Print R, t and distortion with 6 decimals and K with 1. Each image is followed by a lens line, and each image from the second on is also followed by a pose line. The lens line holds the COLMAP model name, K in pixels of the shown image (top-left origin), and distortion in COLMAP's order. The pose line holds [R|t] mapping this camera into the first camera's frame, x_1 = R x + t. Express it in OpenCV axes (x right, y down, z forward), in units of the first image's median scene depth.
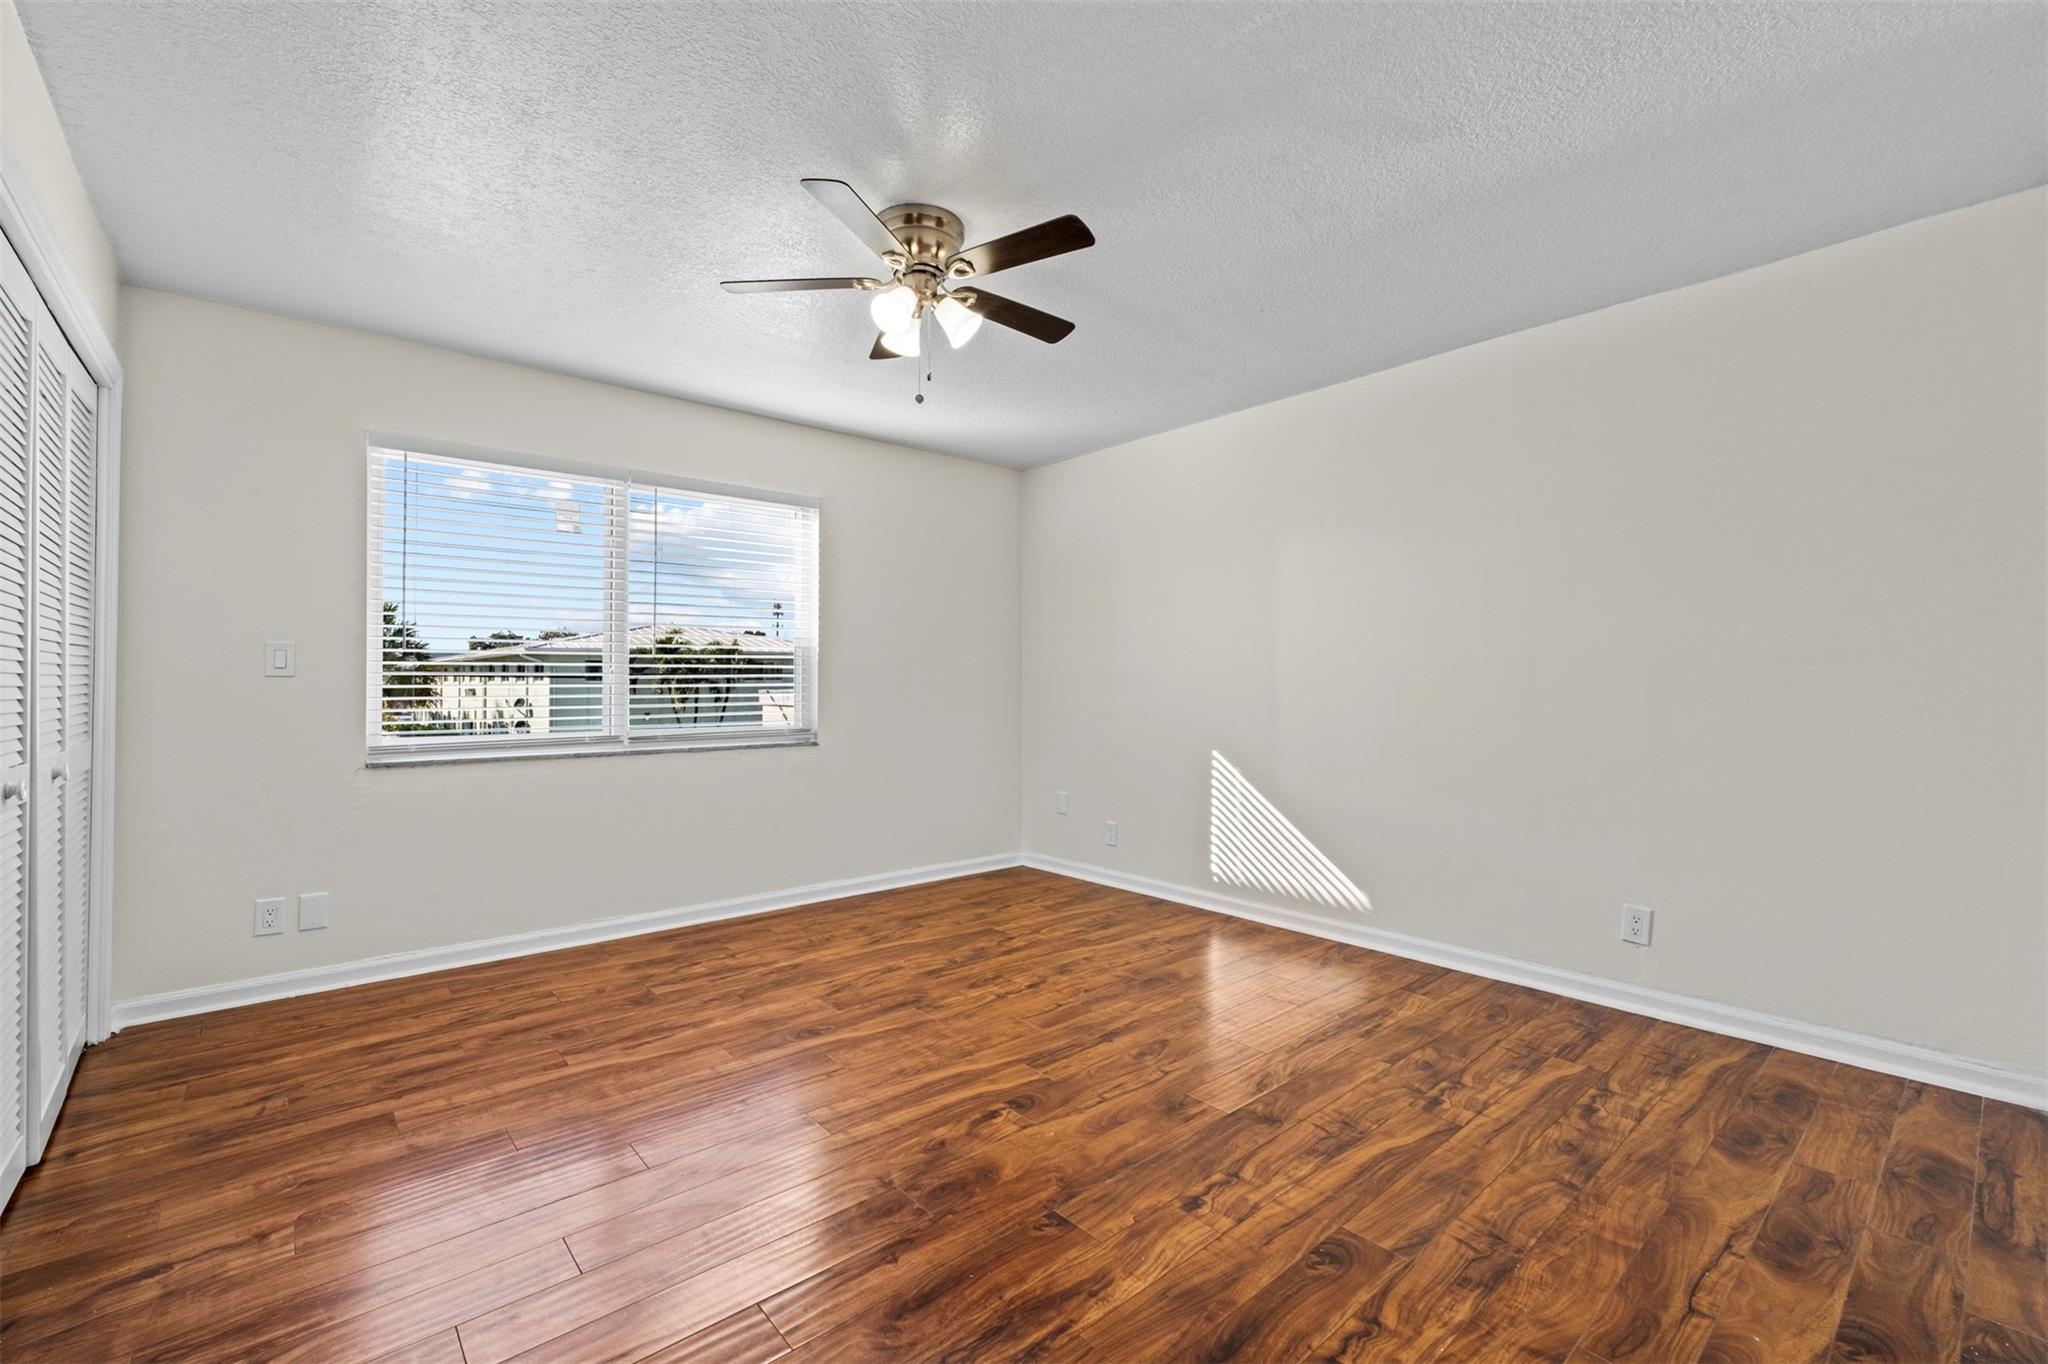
lens RADIAL K [[879.8, 0, 1024.1], [0, 879.8, 679.7], [0, 0, 1]] dist [-0.003094, 0.000391]
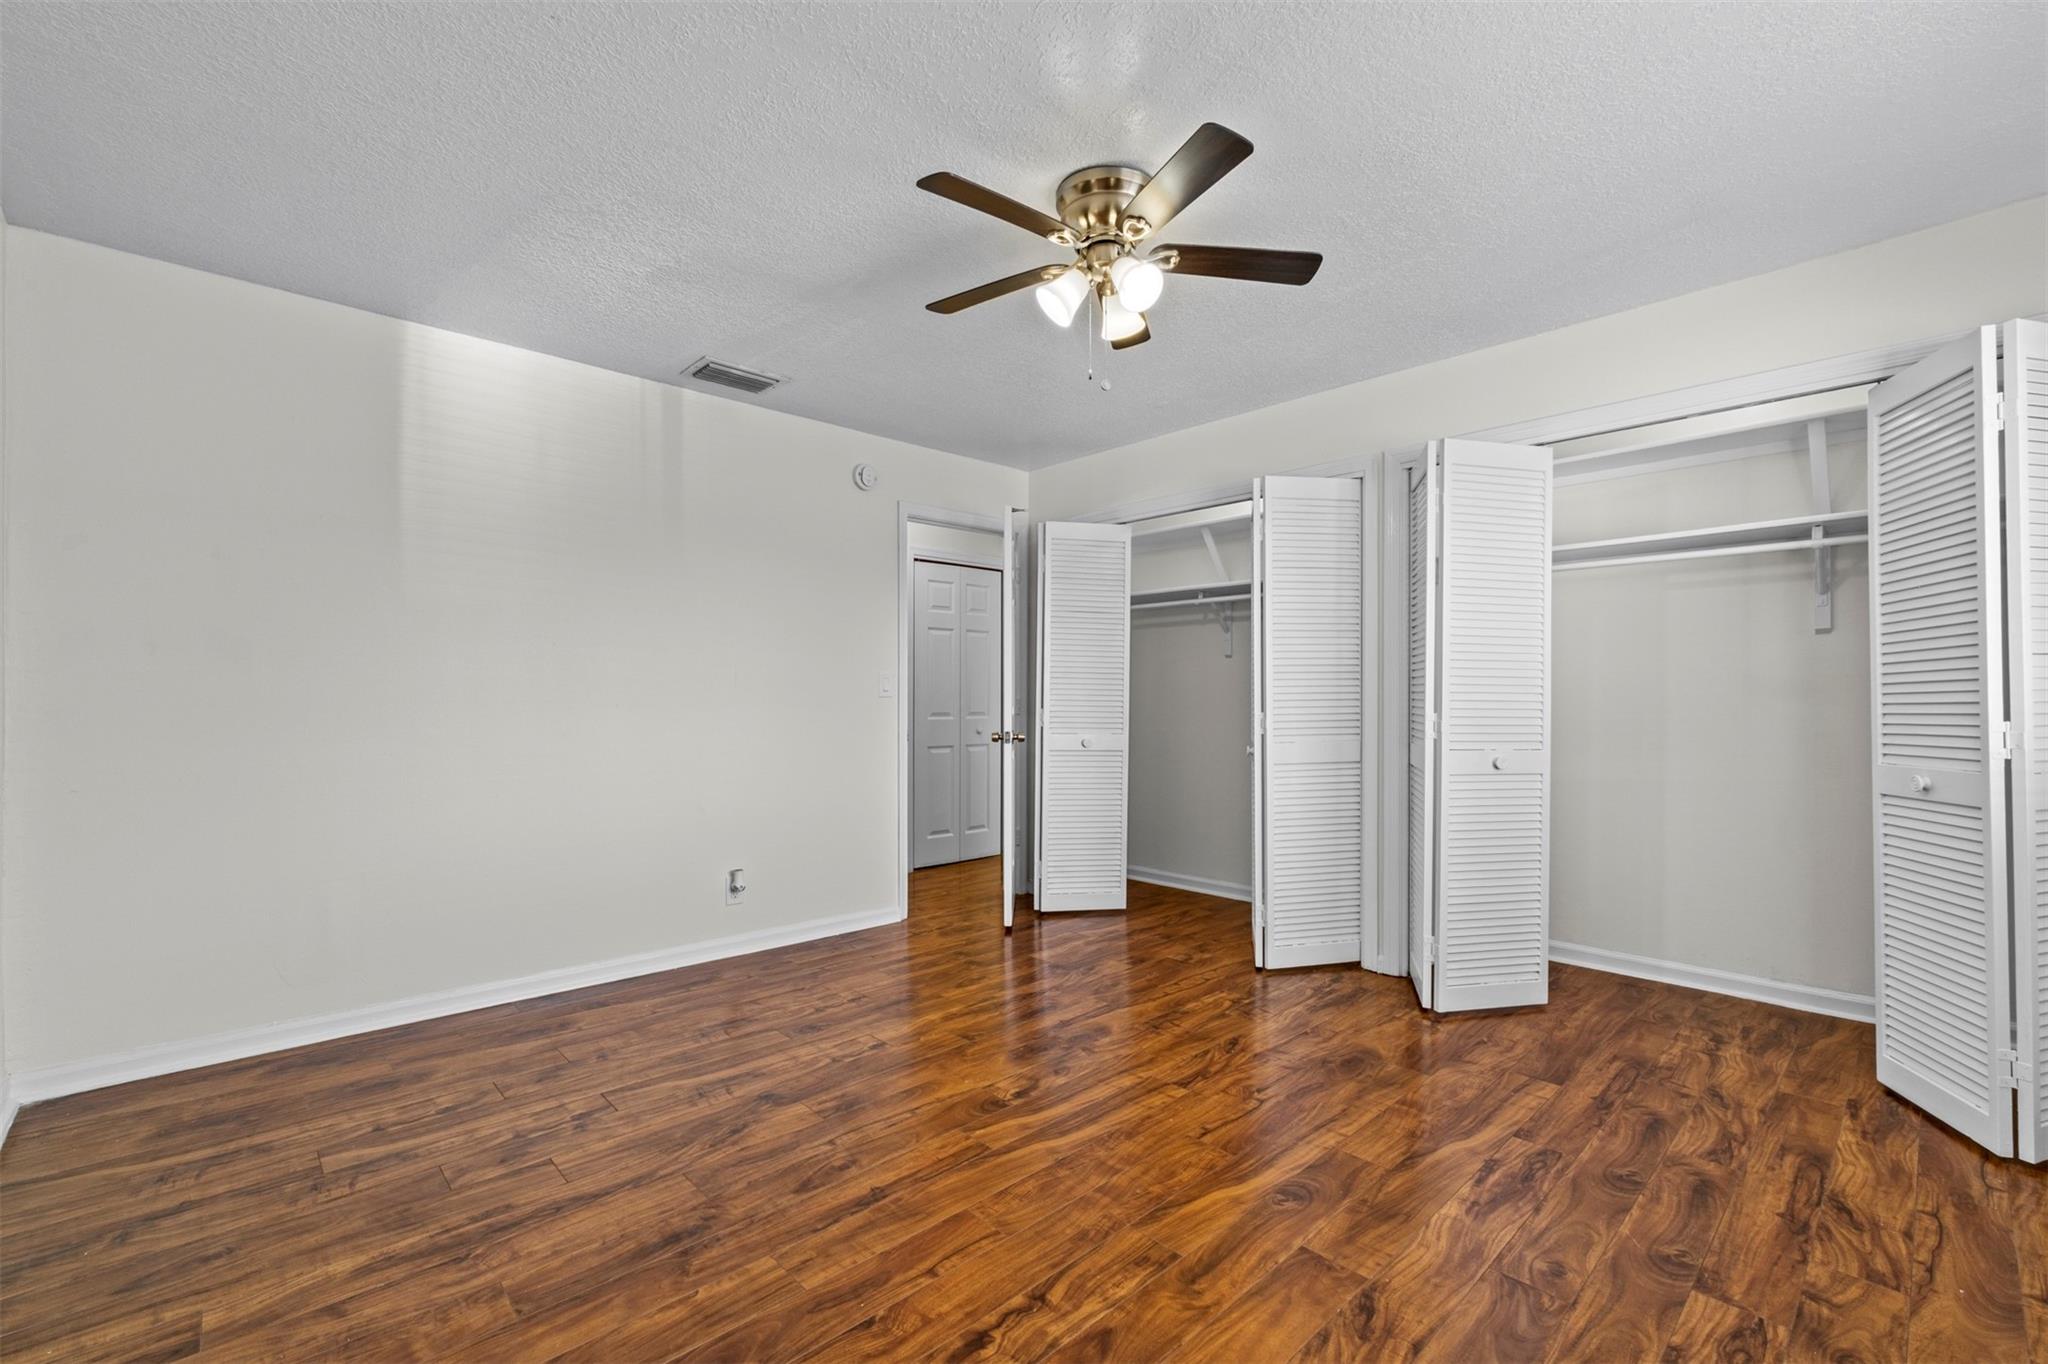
lens RADIAL K [[879.8, 0, 1024.1], [0, 879.8, 687.9], [0, 0, 1]] dist [-0.003094, 0.000391]
pose [[-0.998929, 0.001142, -0.046247, 0.007544], [0.001762, 0.999909, -0.013371, 0.003289], [0.046227, -0.013439, -0.998841, 1.875722]]
